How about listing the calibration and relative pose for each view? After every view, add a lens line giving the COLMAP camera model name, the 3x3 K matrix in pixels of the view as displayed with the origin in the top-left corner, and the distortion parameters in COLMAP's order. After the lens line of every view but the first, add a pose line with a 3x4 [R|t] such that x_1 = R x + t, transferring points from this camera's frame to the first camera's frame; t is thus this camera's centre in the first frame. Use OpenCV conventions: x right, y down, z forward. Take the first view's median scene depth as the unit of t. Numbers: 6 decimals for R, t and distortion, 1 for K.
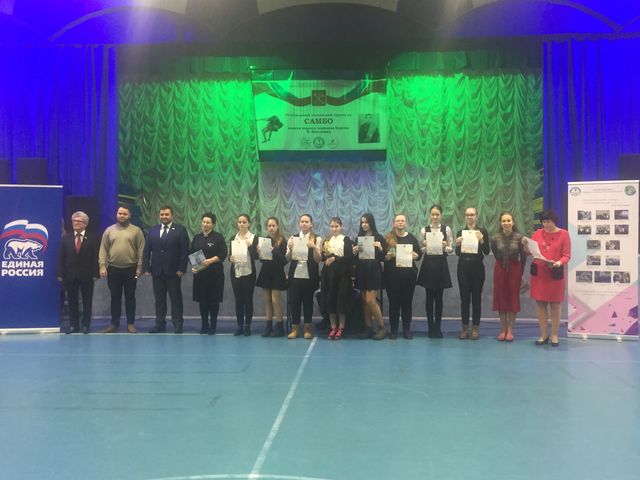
lens RADIAL K [[652.5, 0, 320.2], [0, 652.5, 240.8], [0, 0, 1]] dist [0.027242, 0.000000]
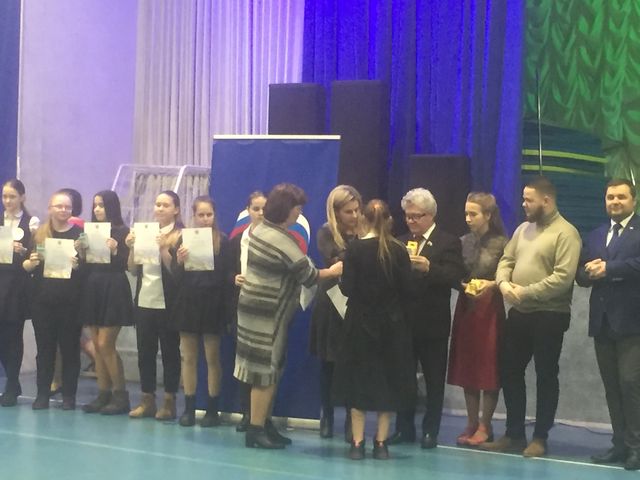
lens RADIAL K [[1508.0, 0, 320.0], [0, 1508.0, 241.1], [0, 0, 1]] dist [0.109967, 0.000000]
pose [[0.873306, 0.027561, -0.486392, 0.796692], [-0.033416, 0.999436, -0.003365, 0.000534], [0.486025, 0.019193, 0.873734, -0.038608]]
